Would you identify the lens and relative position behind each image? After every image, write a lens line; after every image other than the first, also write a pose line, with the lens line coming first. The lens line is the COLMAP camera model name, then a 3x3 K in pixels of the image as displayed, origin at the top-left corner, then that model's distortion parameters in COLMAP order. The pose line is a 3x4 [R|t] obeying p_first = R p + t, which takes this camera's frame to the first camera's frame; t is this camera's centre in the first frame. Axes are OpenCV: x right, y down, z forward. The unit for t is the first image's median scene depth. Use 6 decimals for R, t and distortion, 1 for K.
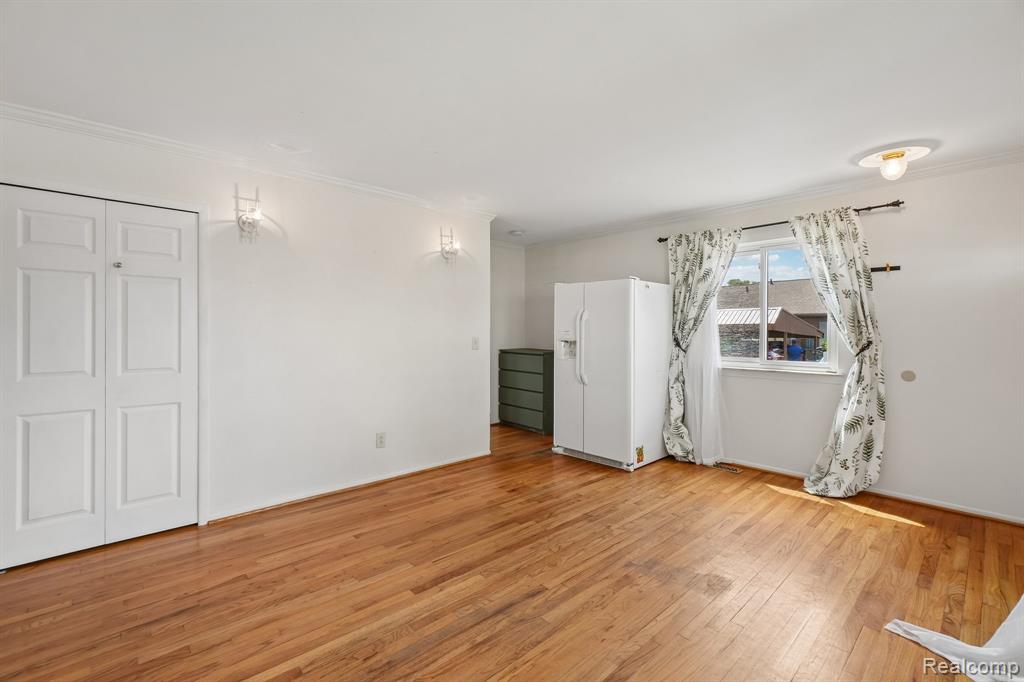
lens RADIAL K [[444.6, 0, 514.6], [0, 444.6, 335.0], [0, 0, 1]] dist [-0.000226, -0.000015]
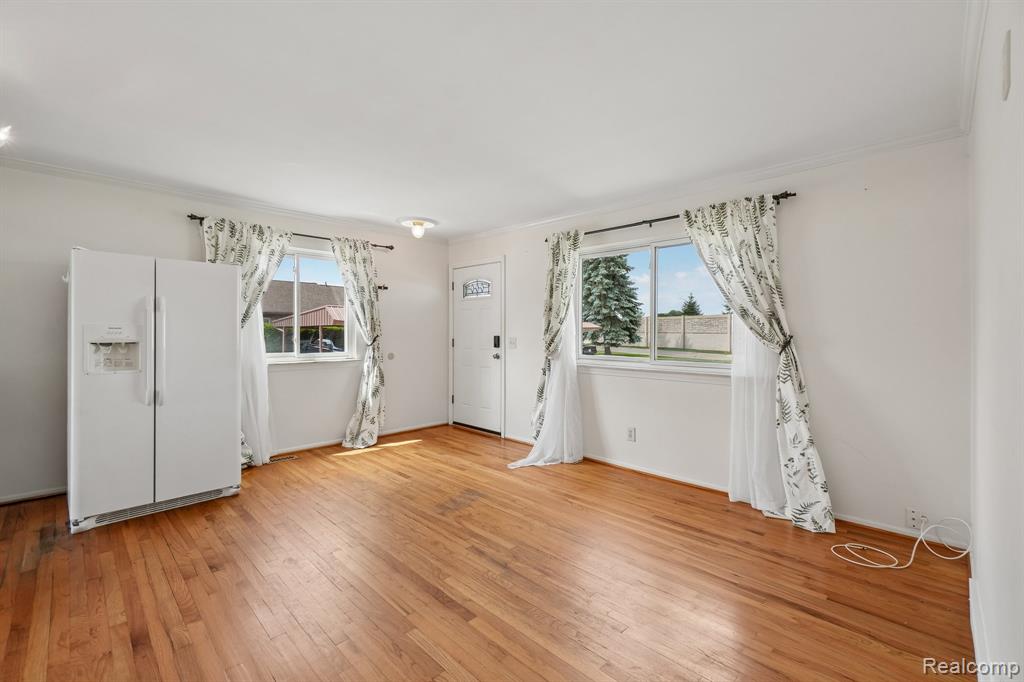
lens RADIAL K [[444.6, 0, 514.5], [0, 444.6, 334.9], [0, 0, 1]] dist [-0.000226, -0.000015]
pose [[-0.042509, -0.013159, 0.999009, -0.671301], [0.006585, 0.999888, 0.013451, -0.003391], [-0.999074, 0.007150, -0.042417, 0.568025]]
